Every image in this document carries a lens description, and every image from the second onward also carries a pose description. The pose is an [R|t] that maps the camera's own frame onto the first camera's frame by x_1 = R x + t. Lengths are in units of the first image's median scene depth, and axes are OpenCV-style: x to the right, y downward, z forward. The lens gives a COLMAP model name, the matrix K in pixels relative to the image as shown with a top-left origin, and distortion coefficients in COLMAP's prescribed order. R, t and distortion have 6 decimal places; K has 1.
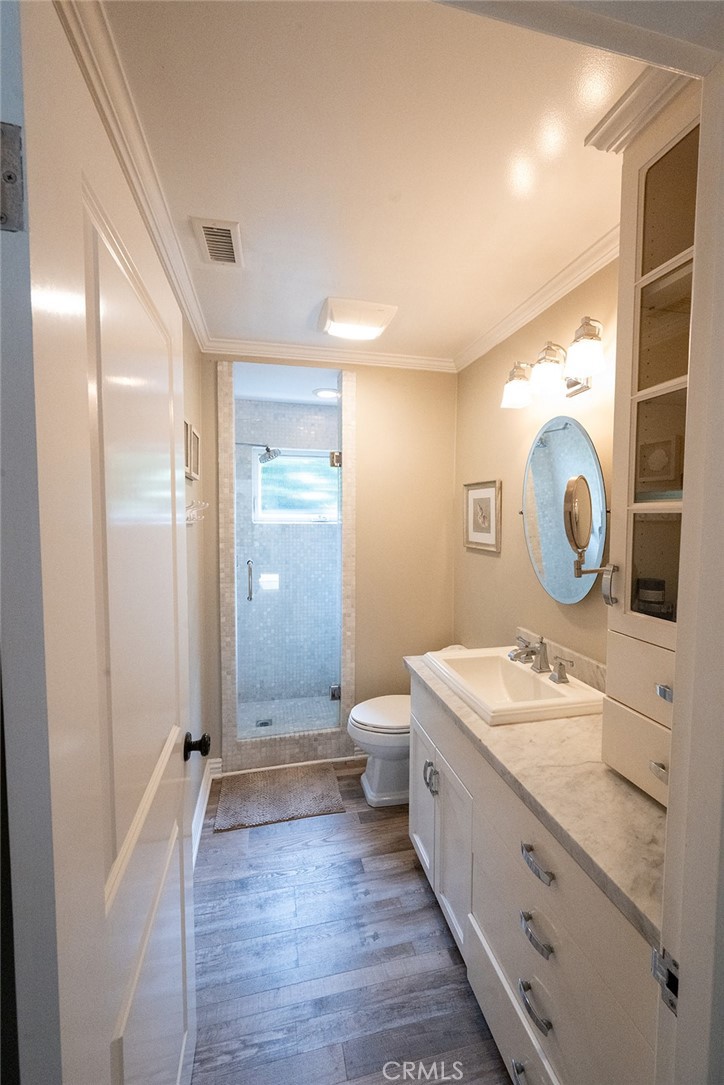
lens RADIAL K [[430.6, 0, 362.0], [0, 430.6, 542.5], [0, 0, 1]] dist [-0.000525, -0.000077]
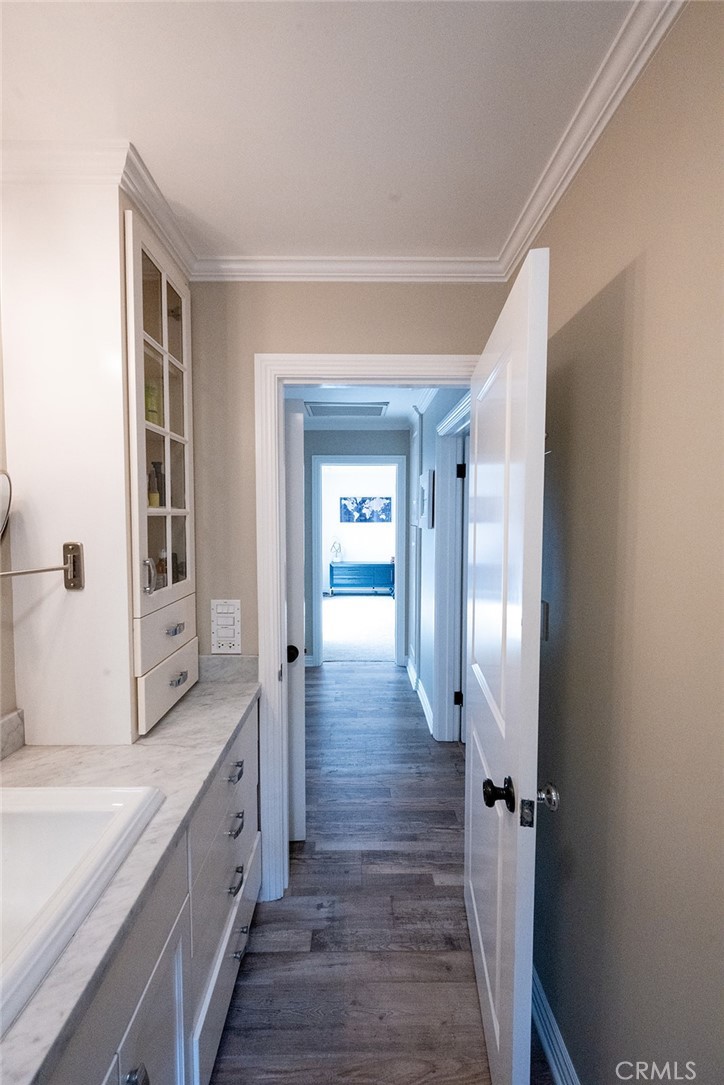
lens RADIAL K [[430.6, 0, 362.0], [0, 430.6, 542.5], [0, 0, 1]] dist [-0.000525, -0.000077]
pose [[-0.976358, -0.091648, 0.195767, -0.214530], [-0.066292, 0.988981, 0.132370, -0.218238], [-0.205742, 0.116262, -0.971676, 1.992823]]
